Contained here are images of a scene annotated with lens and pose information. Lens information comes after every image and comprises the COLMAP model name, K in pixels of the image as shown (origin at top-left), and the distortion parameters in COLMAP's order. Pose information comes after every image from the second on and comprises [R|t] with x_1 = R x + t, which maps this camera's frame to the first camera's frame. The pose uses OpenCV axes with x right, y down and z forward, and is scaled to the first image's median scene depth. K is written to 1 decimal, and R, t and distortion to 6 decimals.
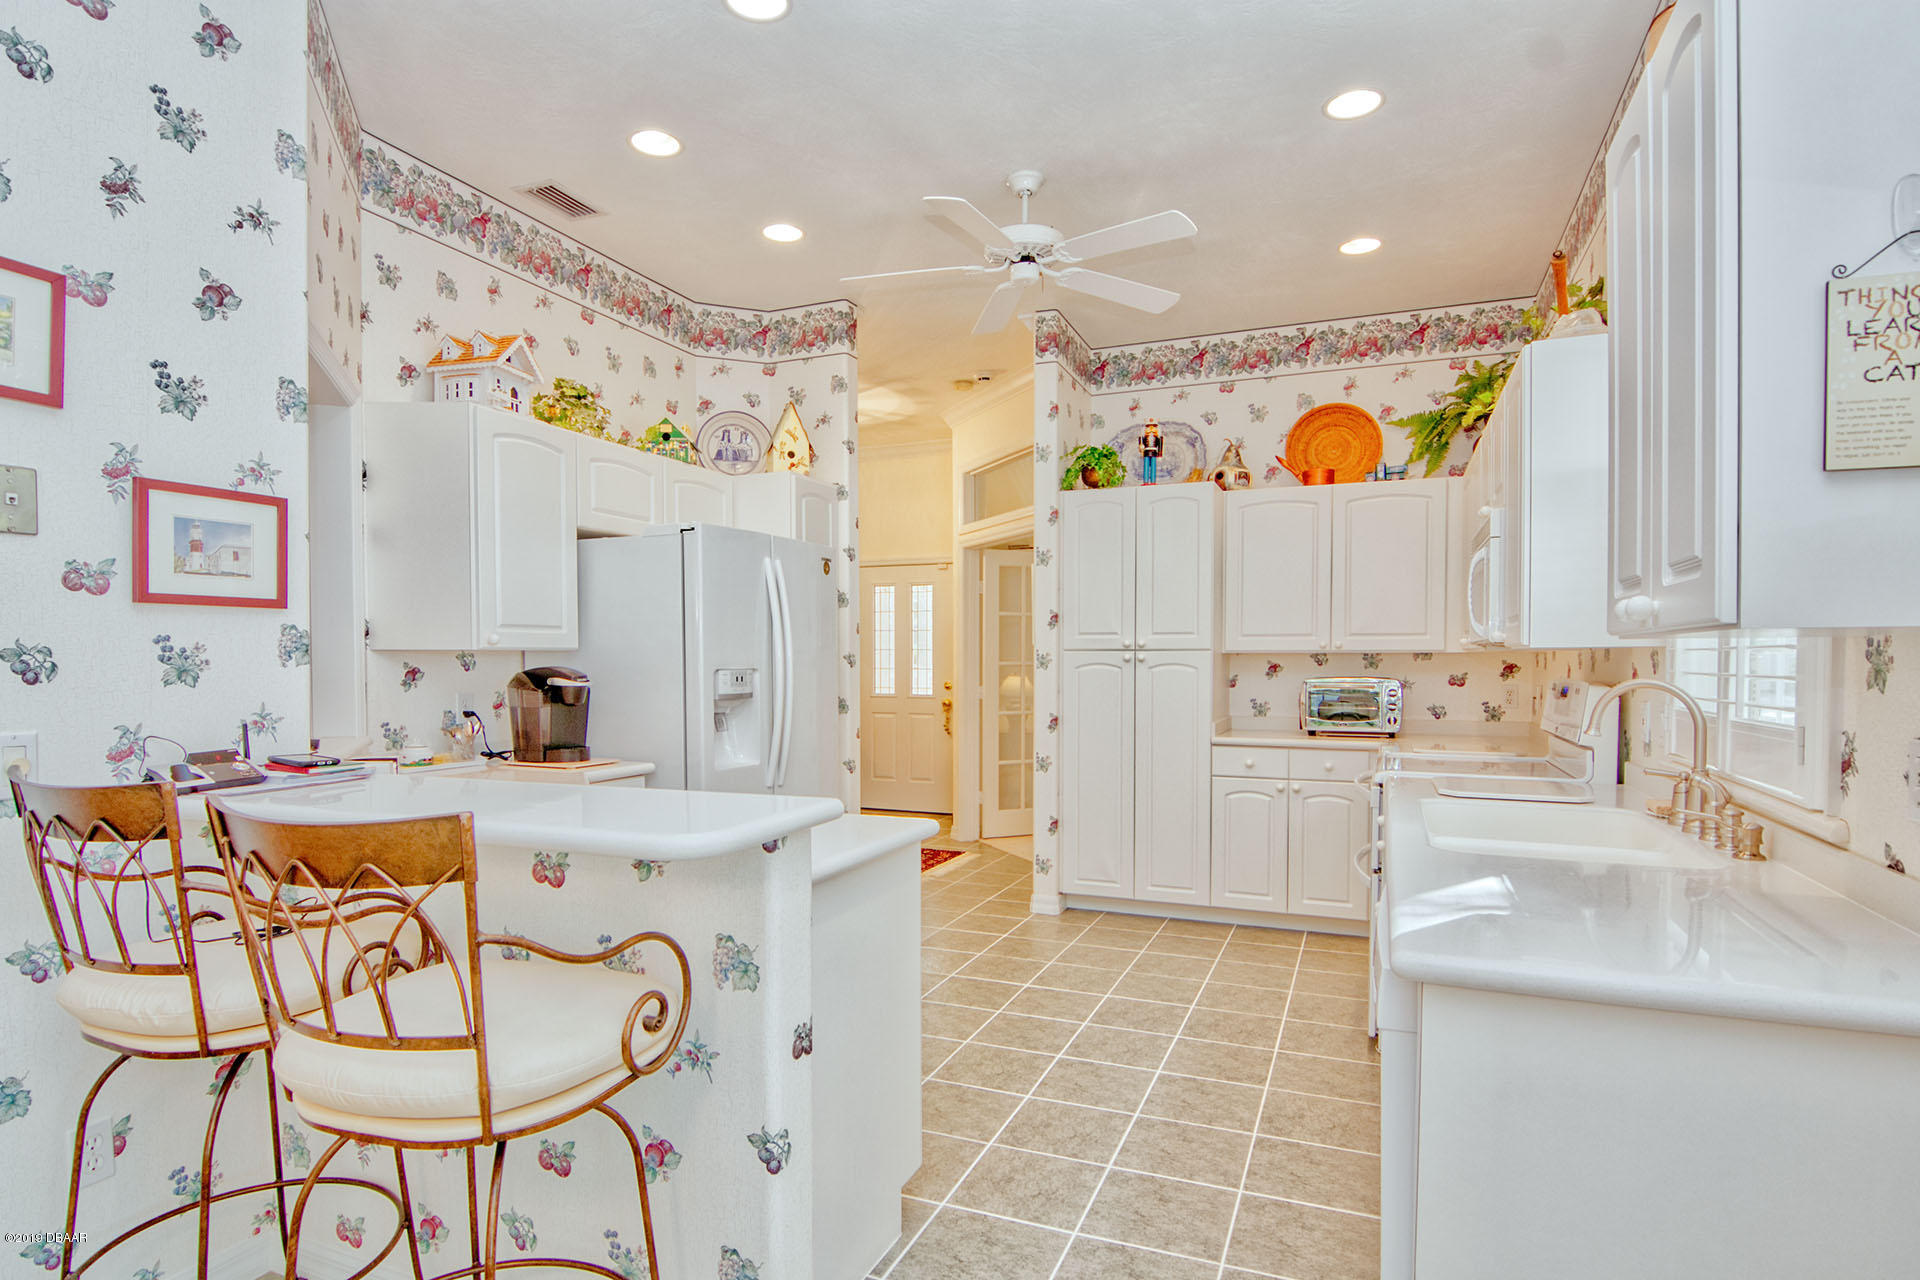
lens RADIAL K [[987.4, 0, 992.3], [0, 987.4, 678.6], [0, 0, 1]] dist [-0.006199, -0.003137]
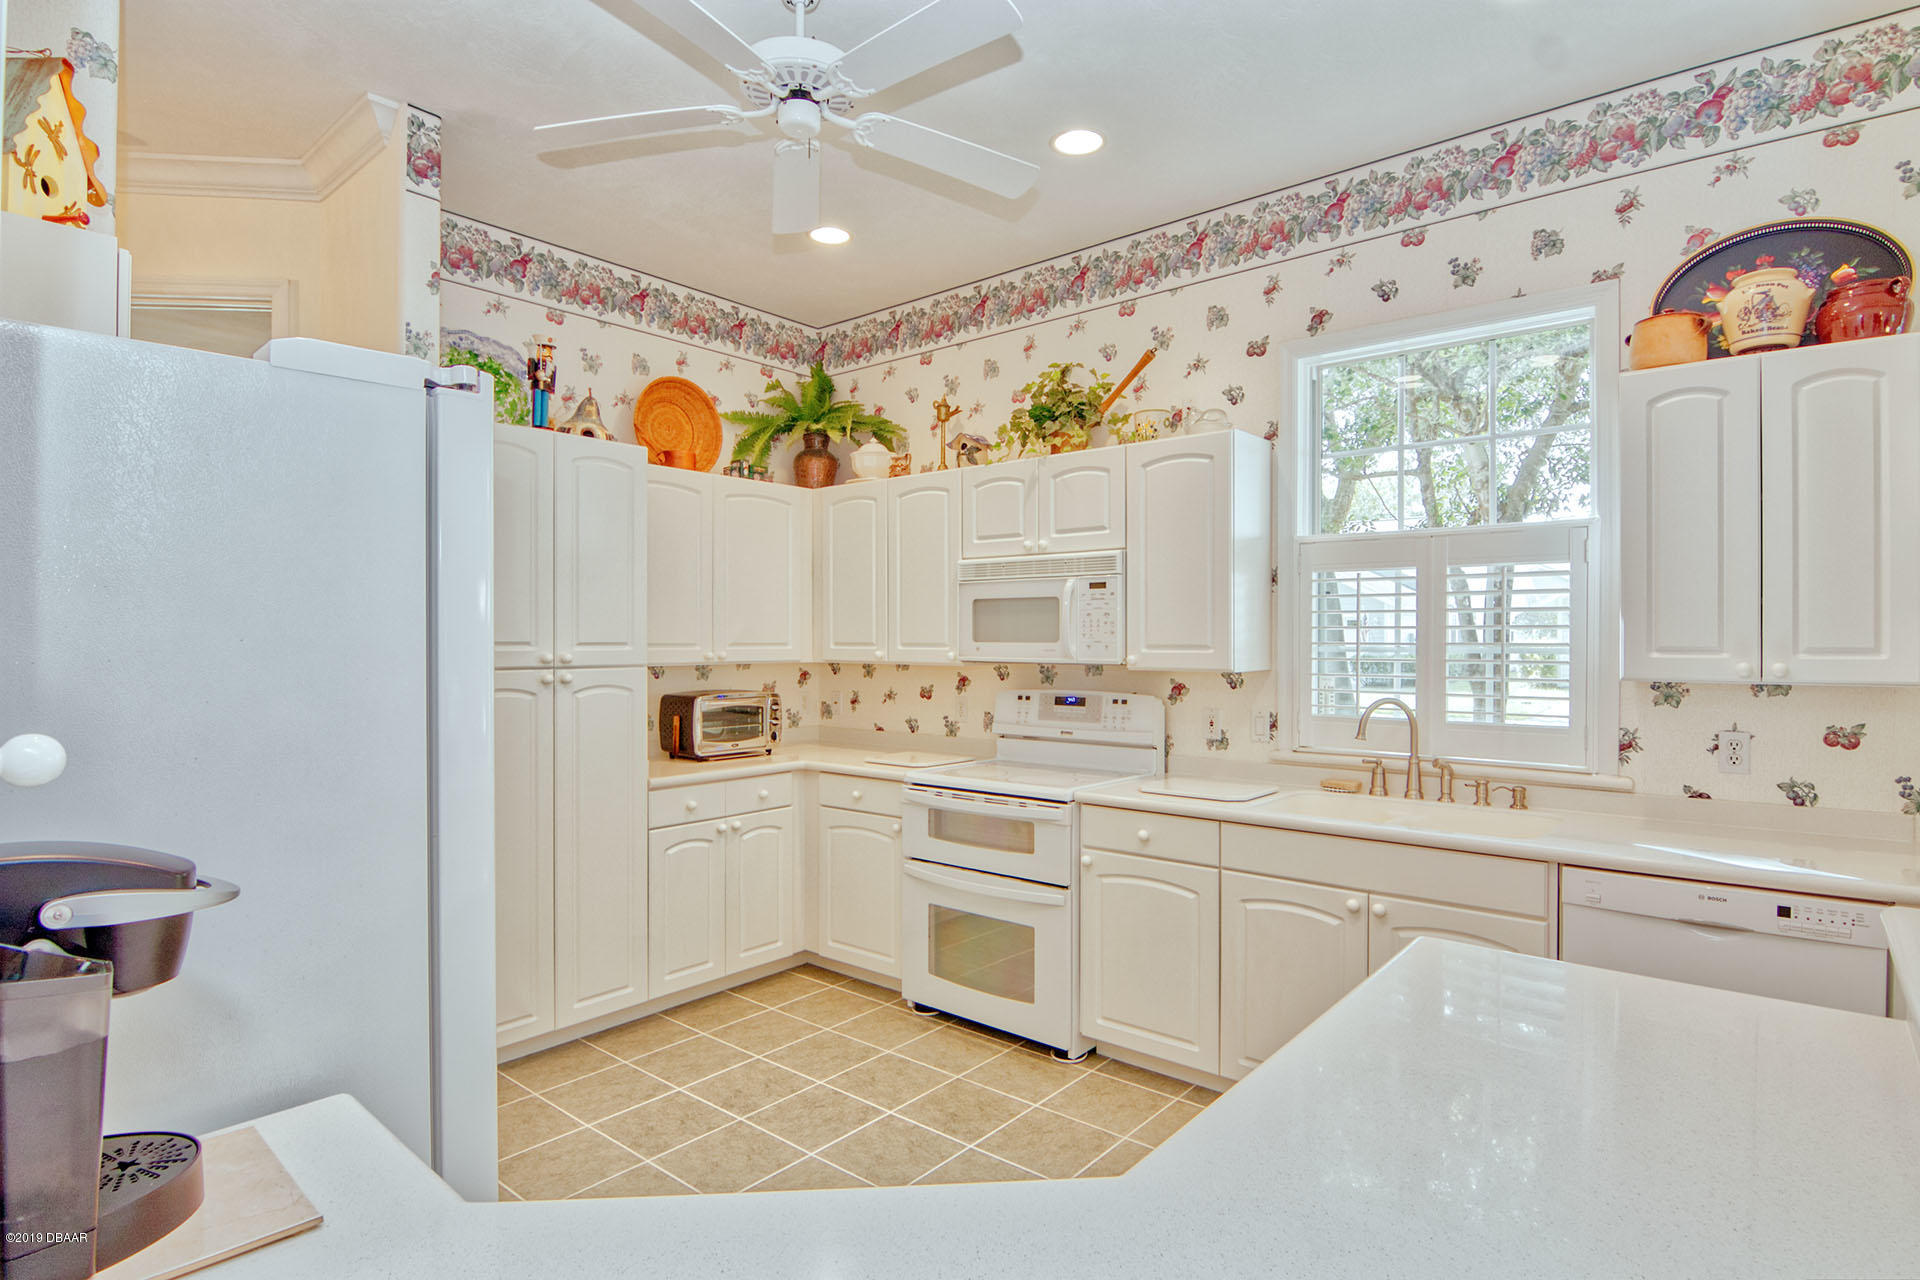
lens RADIAL K [[987.4, 0, 965.8], [0, 987.4, 634.1], [0, 0, 1]] dist [-0.006199, -0.003137]
pose [[0.326992, 0.006350, 0.945006, -0.403535], [0.011997, 0.999869, -0.010870, -0.040286], [-0.944951, 0.014892, 0.326873, 0.487488]]
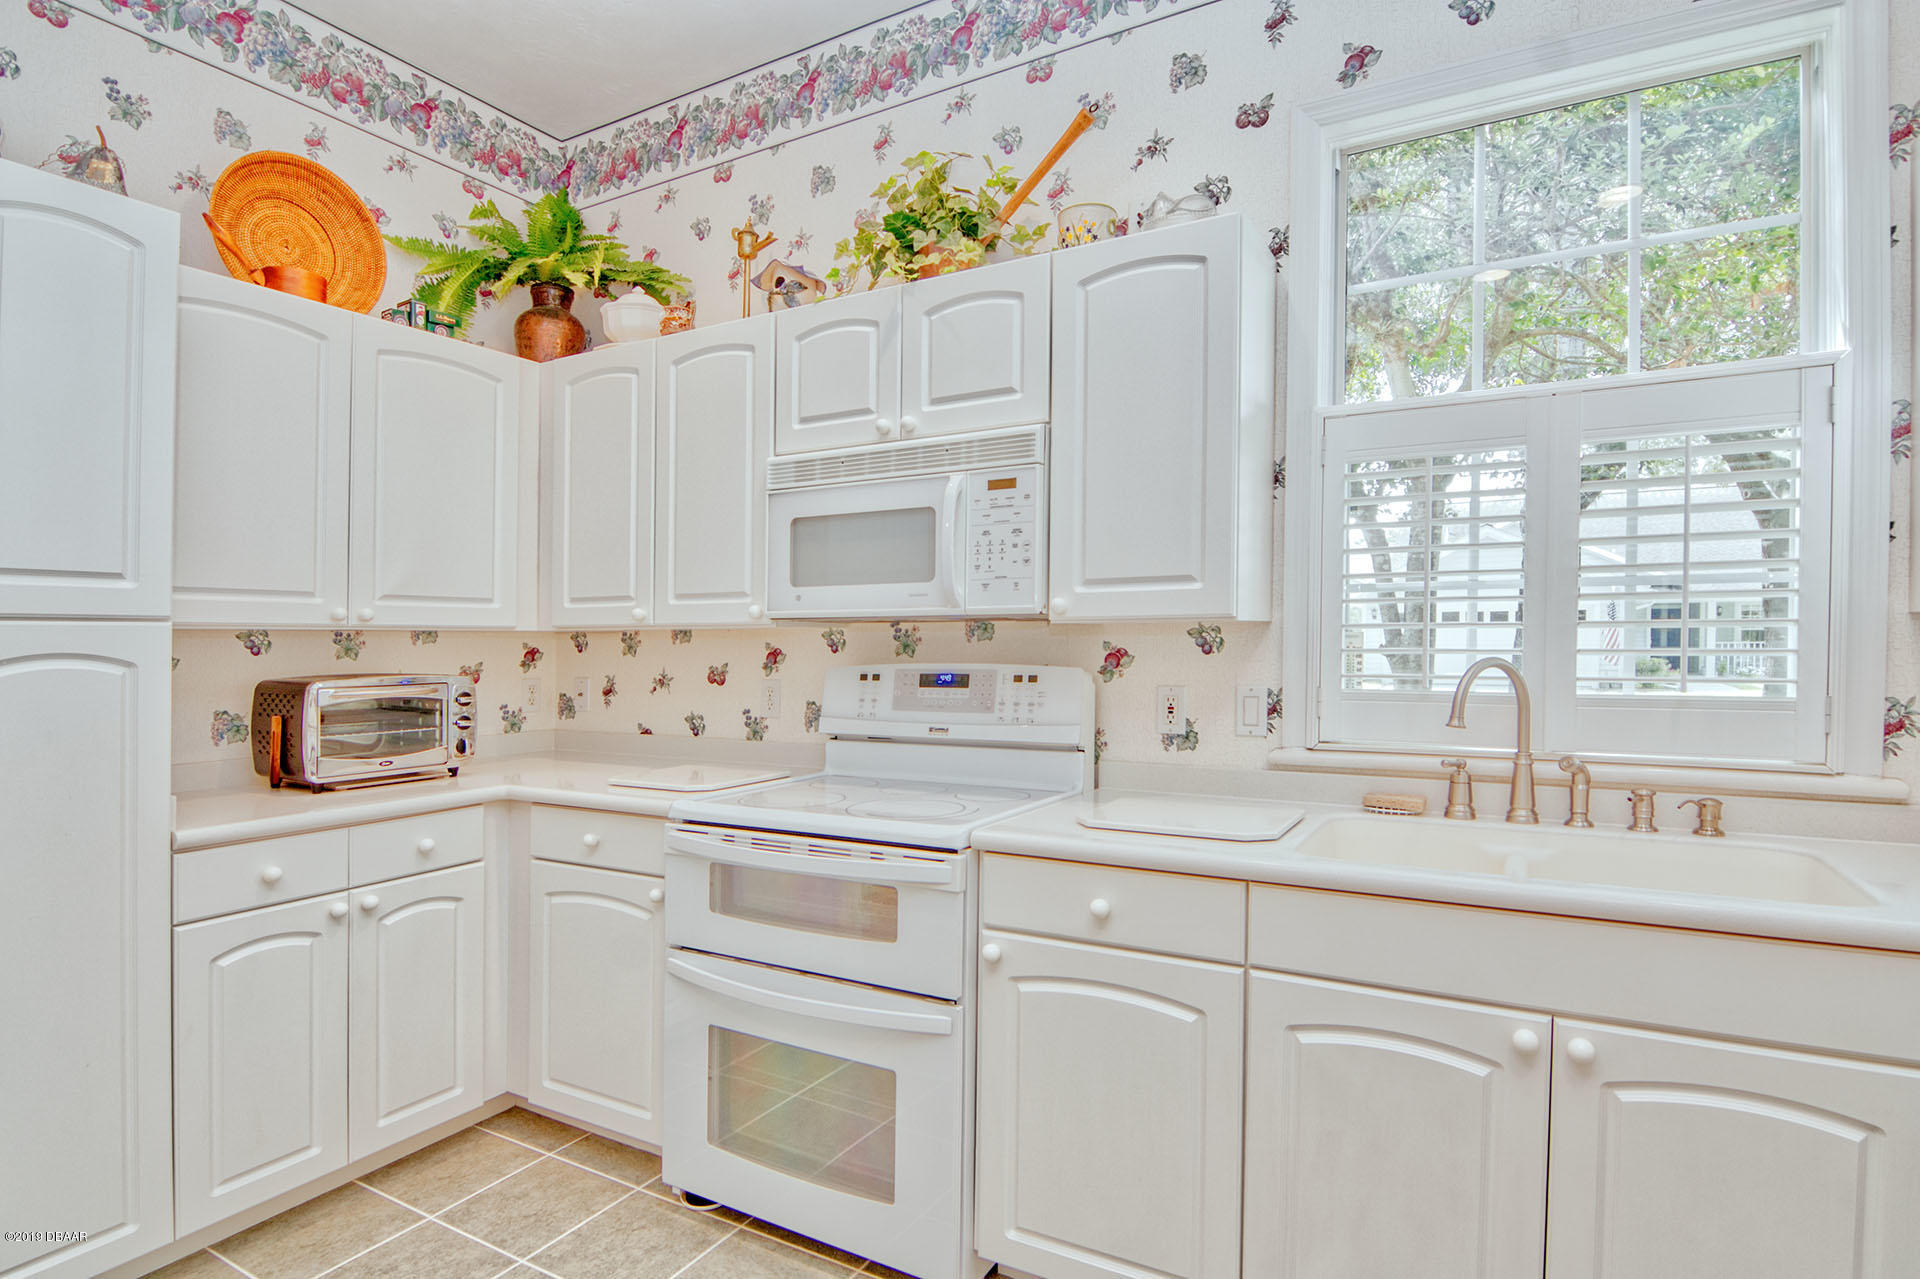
lens RADIAL K [[987.4, 0, 1001.3], [0, 987.4, 581.1], [0, 0, 1]] dist [-0.006199, -0.003137]
pose [[0.109873, 0.060942, 0.992076, -0.127939], [0.014244, 0.997920, -0.062879, -0.012153], [-0.993844, 0.021040, 0.108776, 0.583678]]
